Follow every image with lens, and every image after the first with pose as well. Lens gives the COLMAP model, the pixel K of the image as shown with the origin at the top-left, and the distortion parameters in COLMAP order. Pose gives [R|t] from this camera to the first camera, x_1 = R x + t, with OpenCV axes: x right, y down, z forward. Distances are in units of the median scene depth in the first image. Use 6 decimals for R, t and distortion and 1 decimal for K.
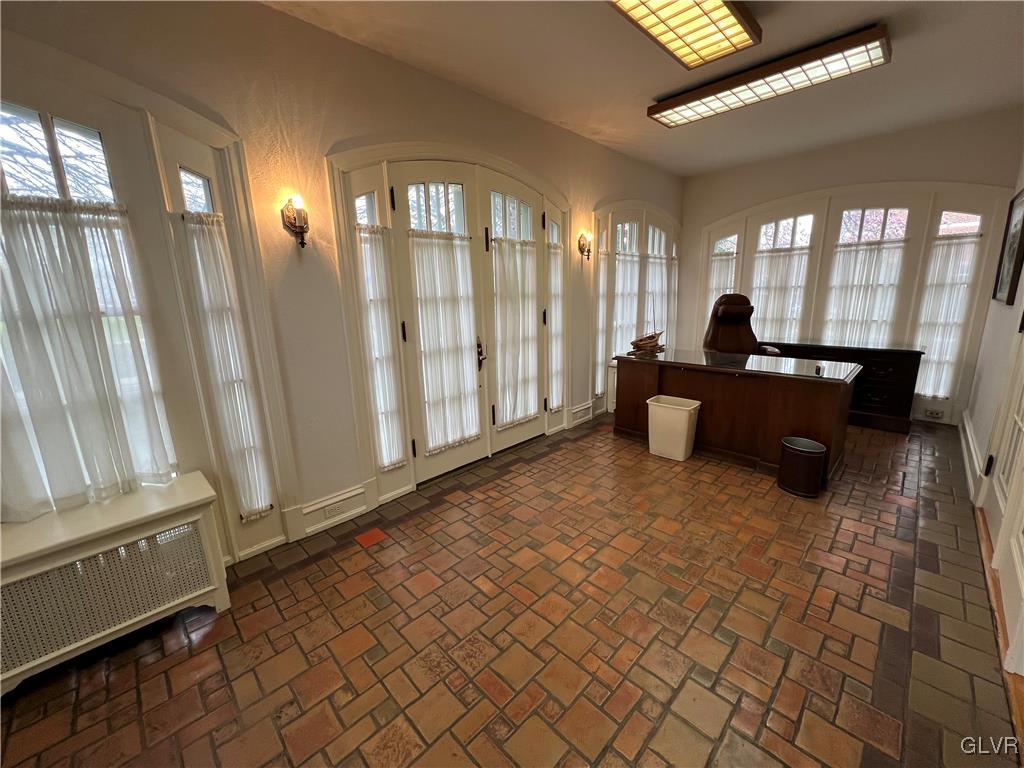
lens RADIAL K [[408.7, 0, 509.8], [0, 408.7, 381.9], [0, 0, 1]] dist [-0.001552, -0.000050]
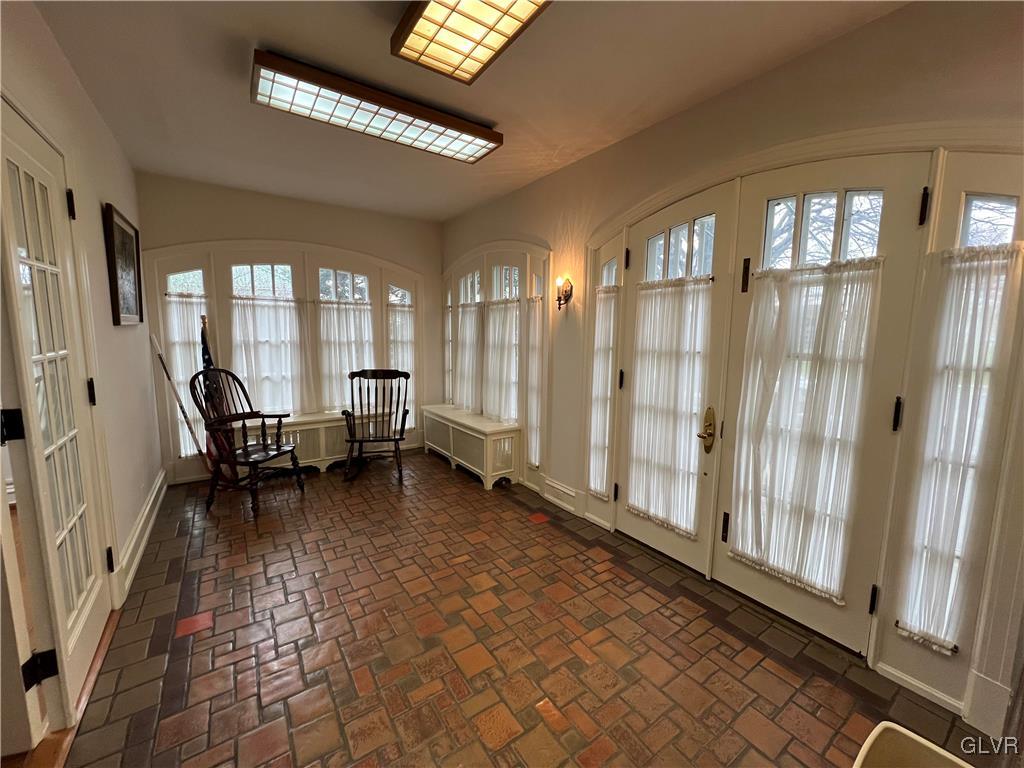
lens RADIAL K [[408.7, 0, 509.8], [0, 408.7, 381.9], [0, 0, 1]] dist [-0.001552, -0.000050]
pose [[-0.181638, 0.143058, -0.972904, 0.755928], [-0.222572, 0.957706, 0.182376, -0.225464], [0.957846, 0.249667, -0.142115, 0.805803]]
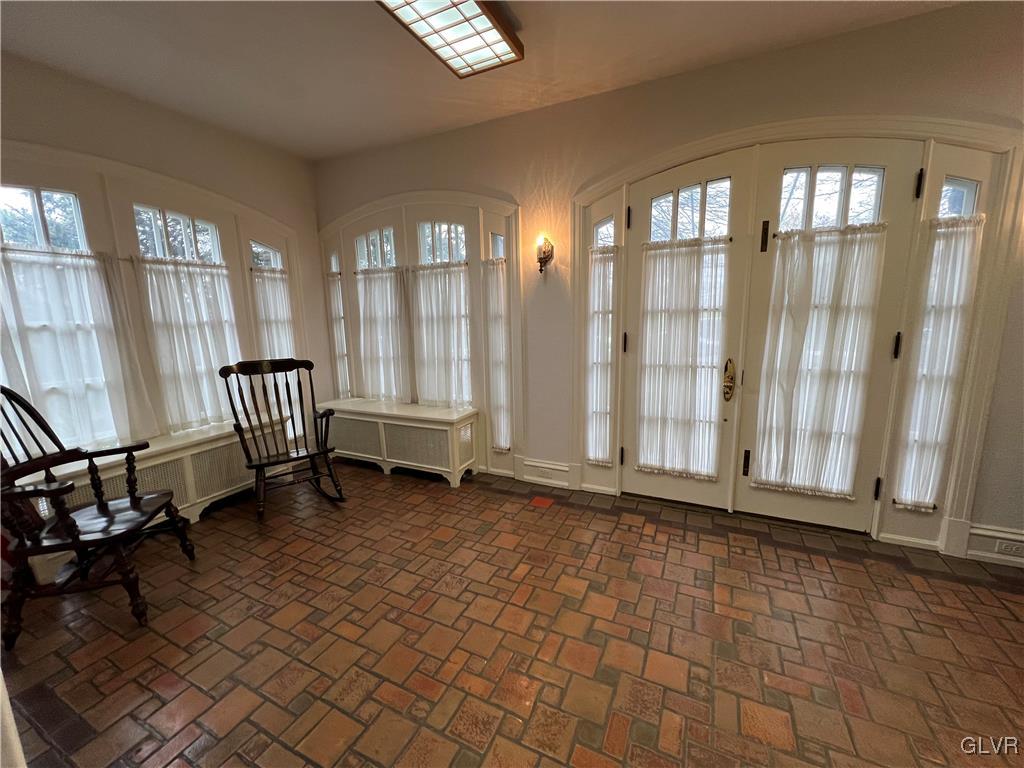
lens RADIAL K [[408.7, 0, 509.8], [0, 408.7, 381.9], [0, 0, 1]] dist [-0.001552, -0.000050]
pose [[0.331296, 0.178831, -0.926425, 0.578696], [-0.195356, 0.973598, 0.118077, -0.082963], [0.923081, 0.141865, 0.357485, 0.339098]]
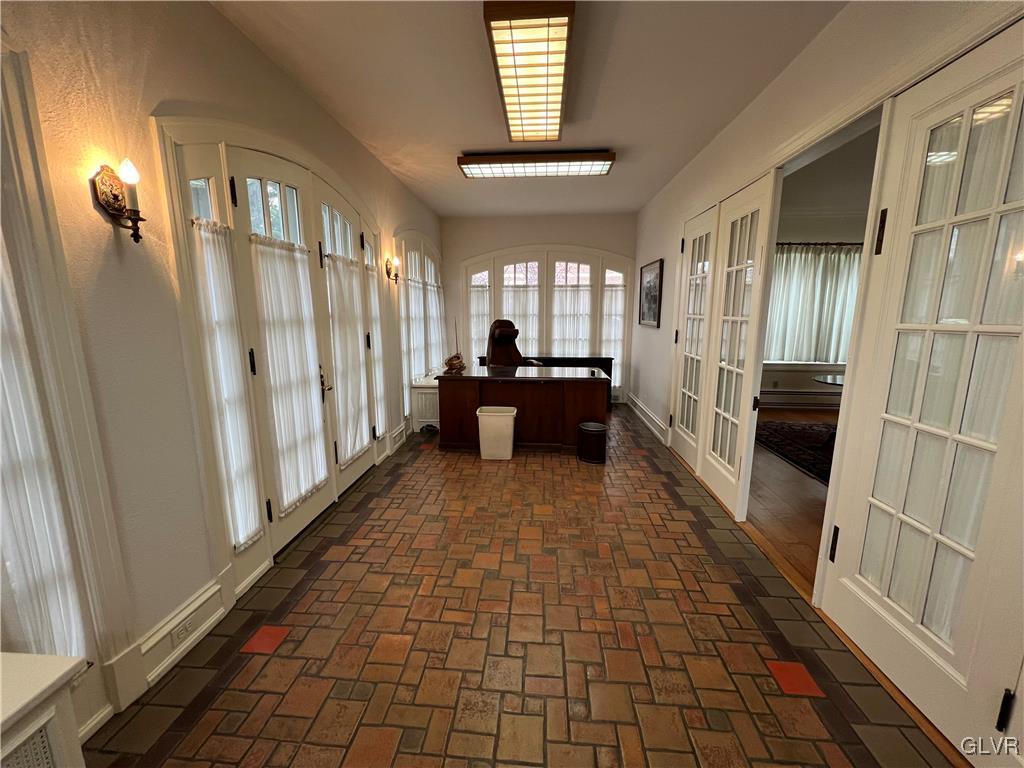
lens RADIAL K [[408.7, 0, 509.8], [0, 408.7, 381.9], [0, 0, 1]] dist [-0.001552, -0.000050]
pose [[0.757857, -0.085436, 0.646803, -0.362139], [0.121299, 0.992555, -0.011020, -0.017023], [-0.641045, 0.086808, 0.762578, 0.091657]]
